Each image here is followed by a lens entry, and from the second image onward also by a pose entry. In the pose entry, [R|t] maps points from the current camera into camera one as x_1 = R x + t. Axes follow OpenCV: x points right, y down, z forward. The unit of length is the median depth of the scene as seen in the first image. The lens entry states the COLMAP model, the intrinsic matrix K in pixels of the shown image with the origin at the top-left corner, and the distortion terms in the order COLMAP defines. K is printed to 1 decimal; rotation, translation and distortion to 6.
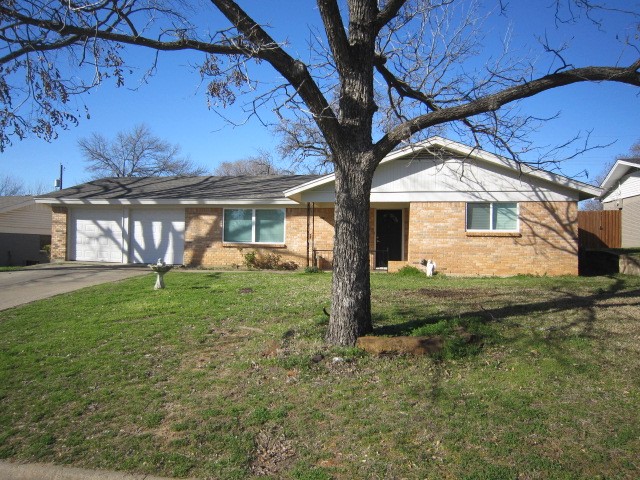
lens RADIAL K [[450.0, 0, 317.7], [0, 450.0, 237.4], [0, 0, 1]] dist [-0.080698, 0.071810]
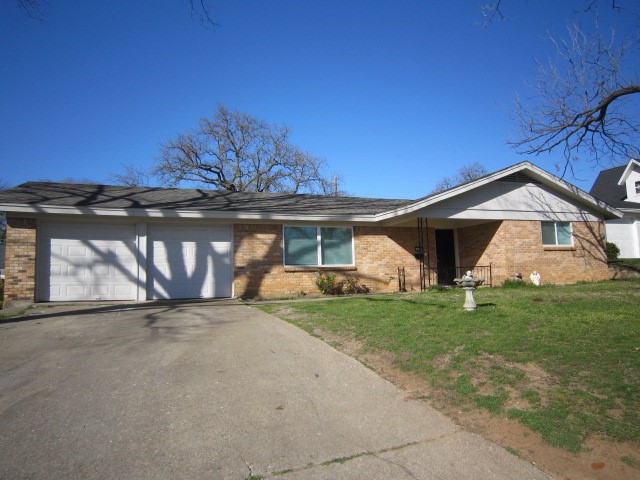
lens RADIAL K [[450.0, 0, 317.7], [0, 450.0, 237.4], [0, 0, 1]] dist [-0.080698, 0.071810]
pose [[0.856133, 0.010313, 0.516652, -0.593813], [0.035804, 0.996214, -0.079215, 0.026092], [-0.515513, 0.086317, 0.852523, 0.259887]]
